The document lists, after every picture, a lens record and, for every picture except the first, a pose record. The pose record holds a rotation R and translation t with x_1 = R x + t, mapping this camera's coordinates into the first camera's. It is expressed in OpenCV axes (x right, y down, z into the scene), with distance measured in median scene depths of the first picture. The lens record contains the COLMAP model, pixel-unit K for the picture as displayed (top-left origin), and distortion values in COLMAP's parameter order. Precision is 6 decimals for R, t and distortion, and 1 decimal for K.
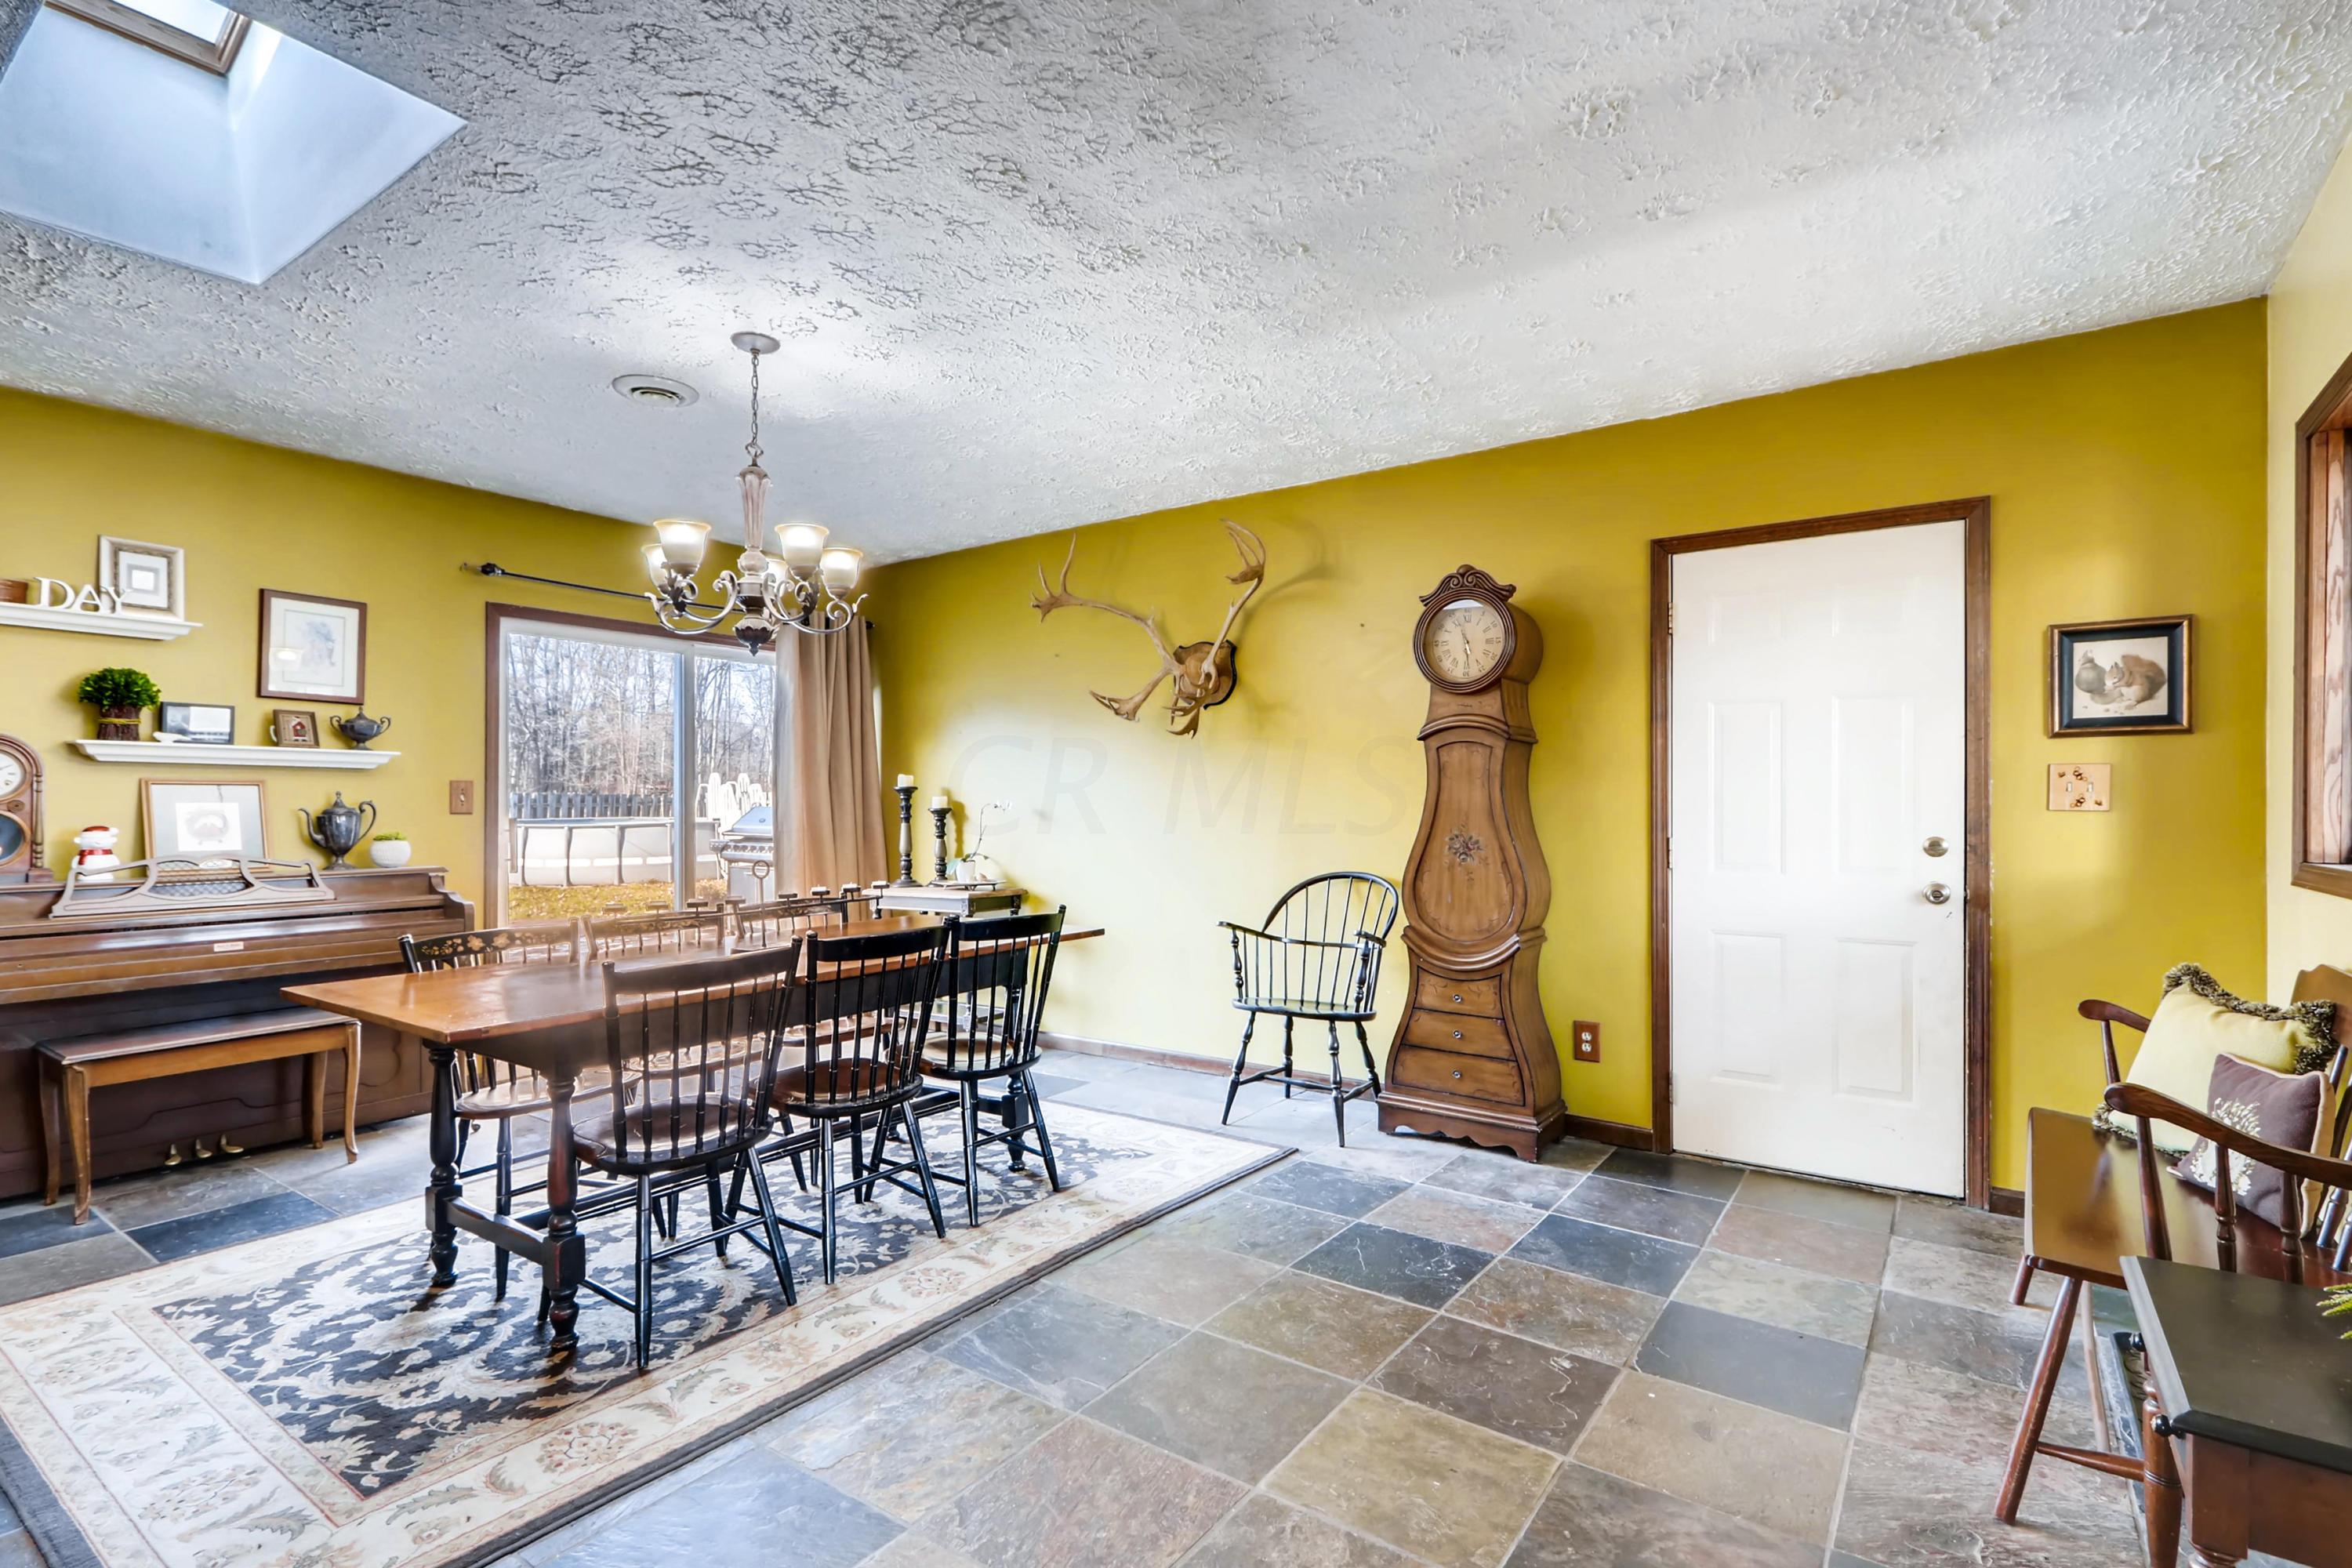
lens RADIAL K [[1118.4, 0, 1173.9], [0, 1118.4, 802.4], [0, 0, 1]] dist [-0.002002, -0.000548]
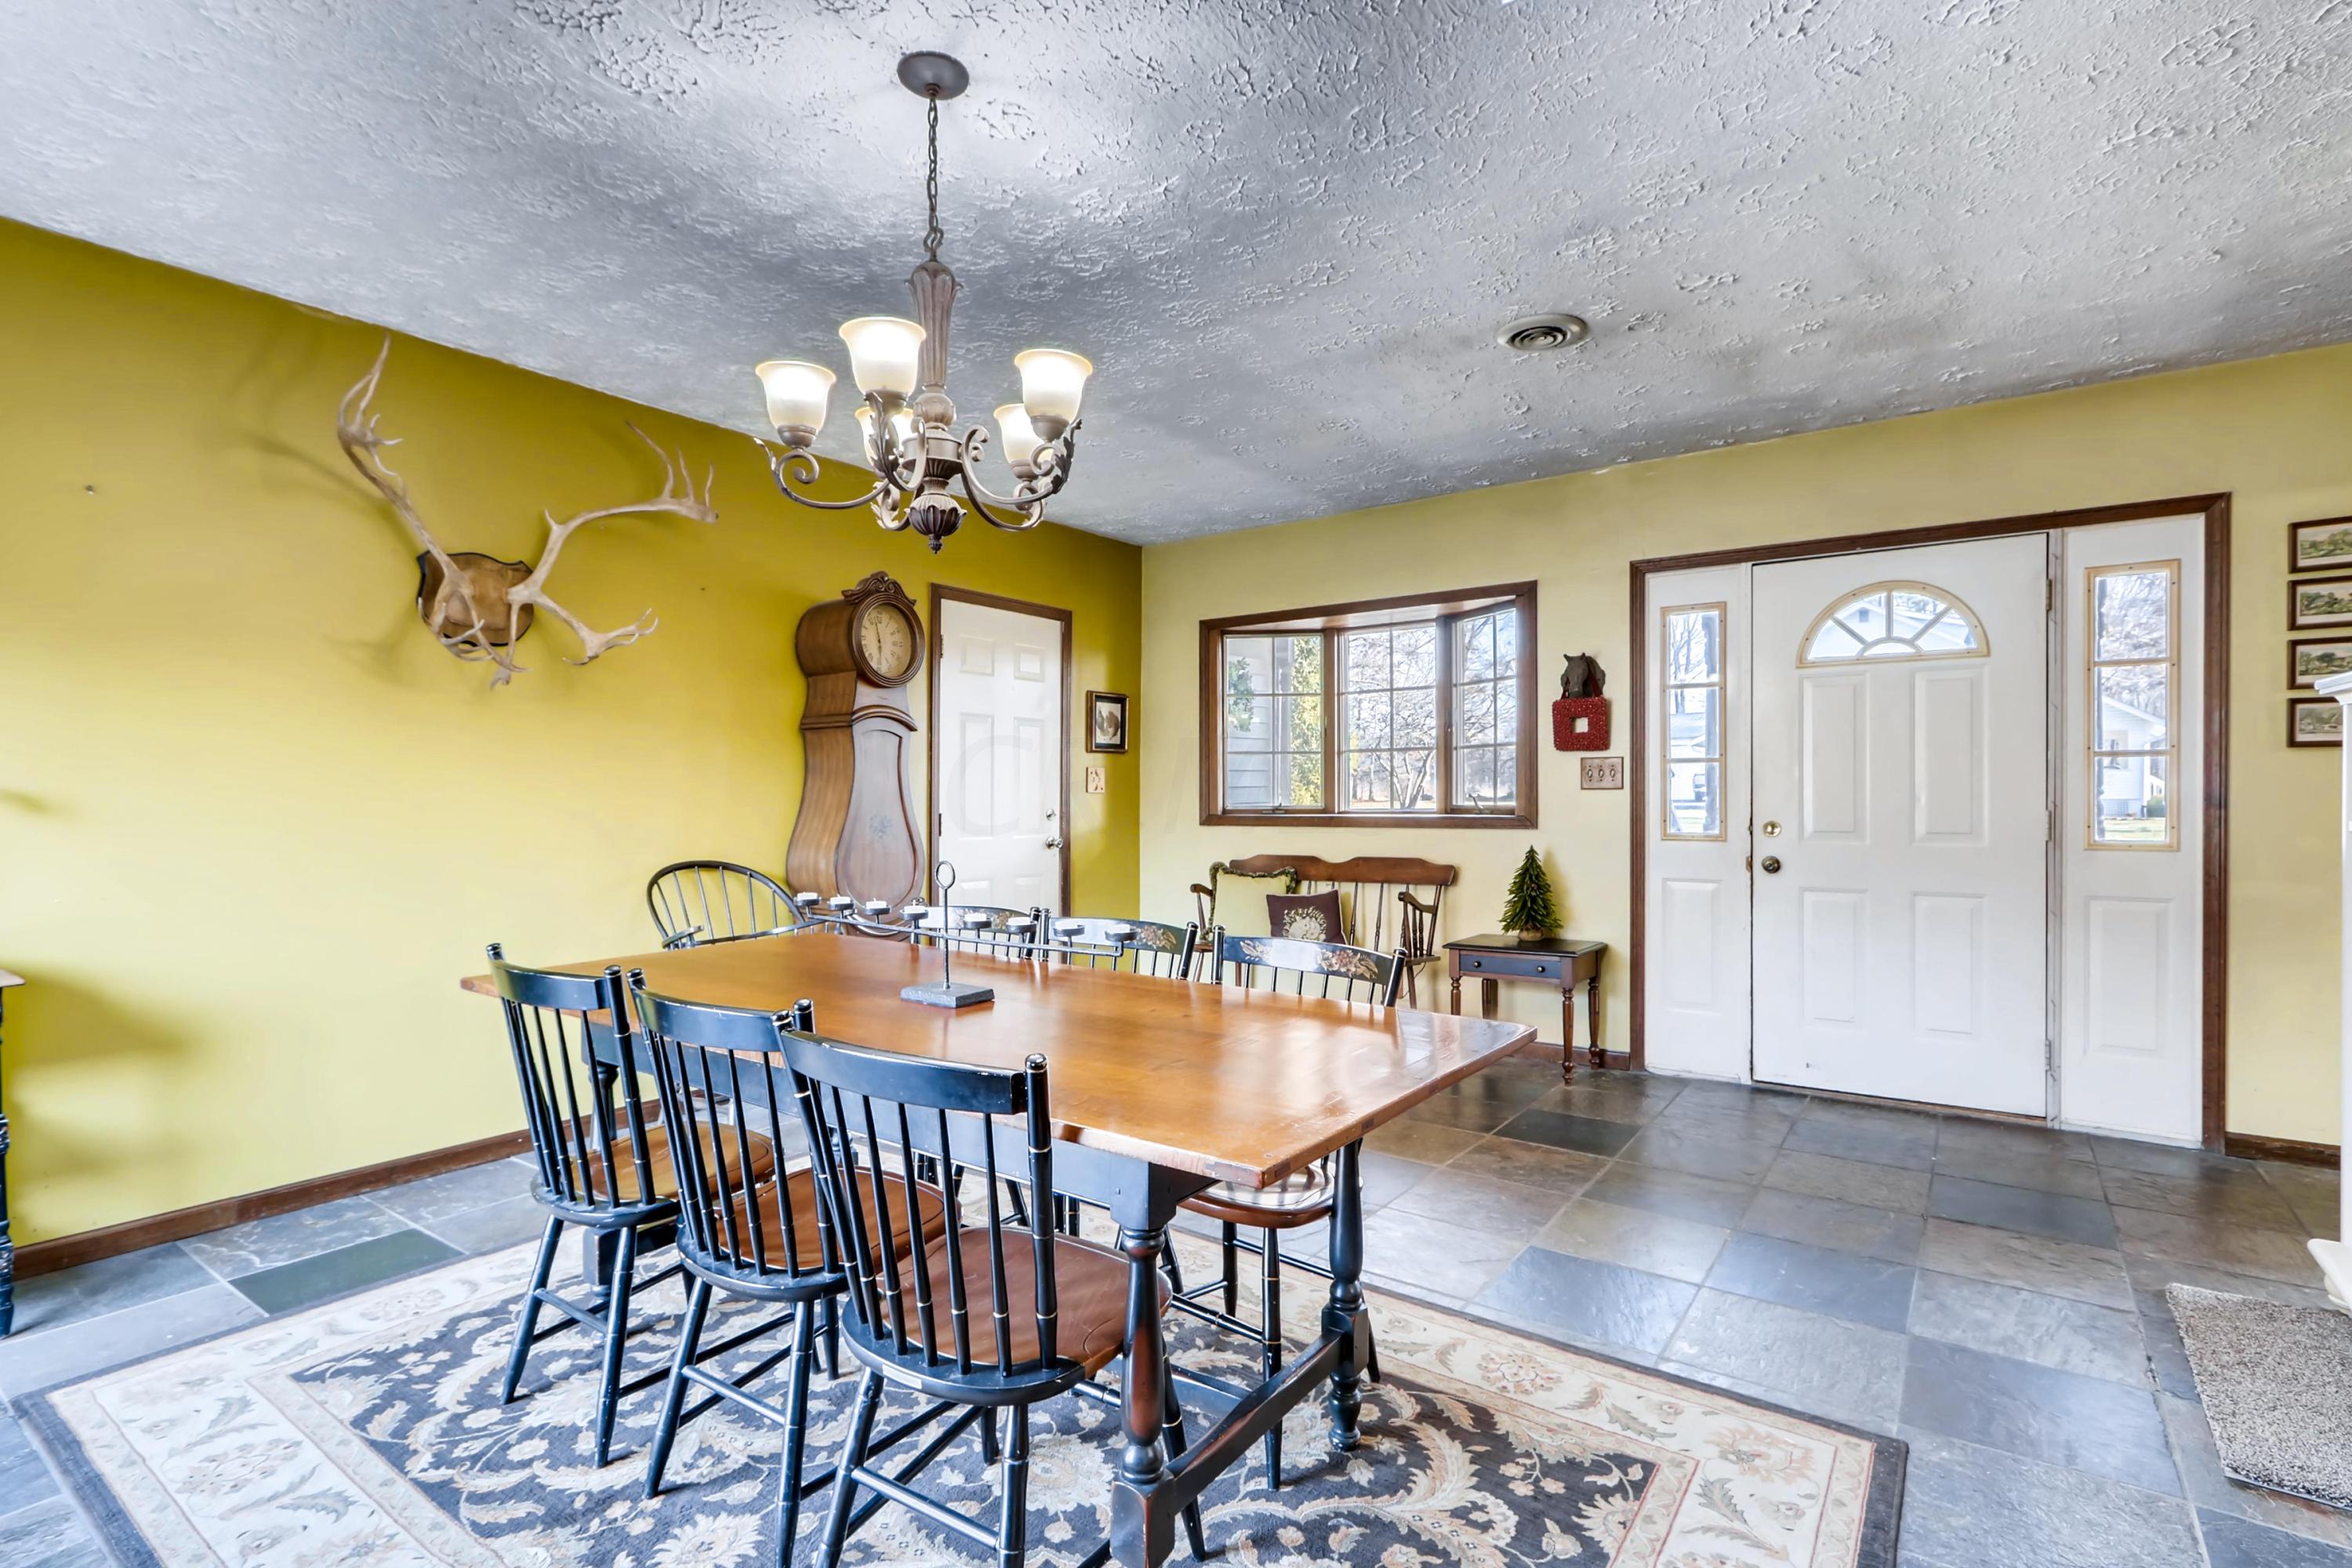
lens RADIAL K [[1118.4, 0, 1168.8], [0, 1118.4, 786.3], [0, 0, 1]] dist [-0.002002, -0.000548]
pose [[0.014605, 0.006262, 0.999874, -1.321956], [-0.002268, 0.999978, -0.006229, 0.011751], [-0.999891, -0.002177, 0.014619, 1.080599]]
